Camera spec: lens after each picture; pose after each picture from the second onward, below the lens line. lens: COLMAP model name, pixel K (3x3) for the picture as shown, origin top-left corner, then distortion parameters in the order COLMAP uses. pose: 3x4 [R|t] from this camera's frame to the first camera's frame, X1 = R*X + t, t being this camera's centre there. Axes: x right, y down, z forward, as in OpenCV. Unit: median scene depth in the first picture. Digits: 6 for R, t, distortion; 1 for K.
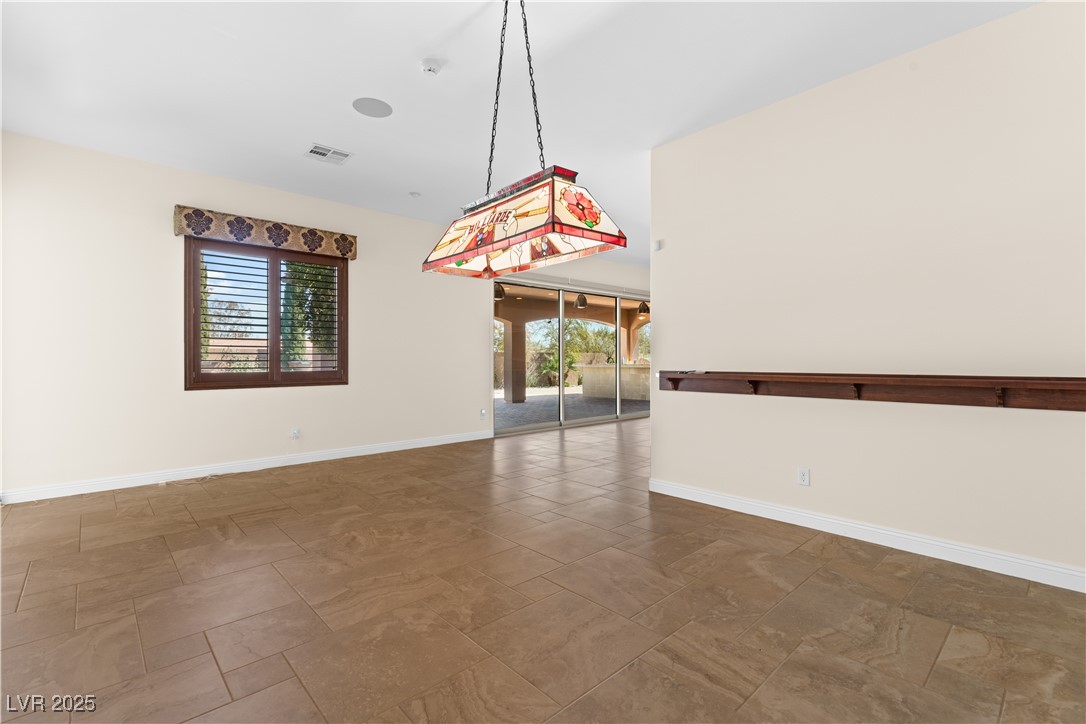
lens RADIAL K [[479.3, 0, 548.4], [0, 479.3, 360.7], [0, 0, 1]] dist [0.006991, -0.000686]
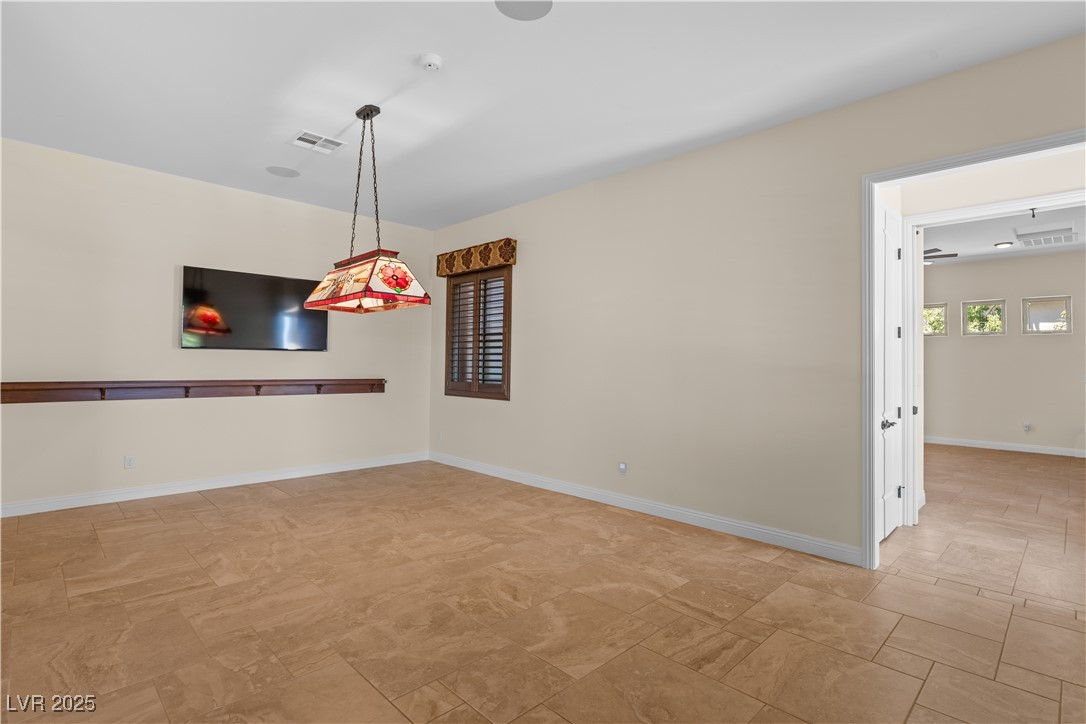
lens RADIAL K [[510.4, 0, 541.0], [0, 510.4, 361.8], [0, 0, 1]] dist [-0.001590, 0.000610]
pose [[-0.999909, -0.006827, -0.011601, -0.445401], [-0.006815, 0.999976, -0.001108, -0.034602], [0.011609, -0.001029, -0.999932, 1.912353]]
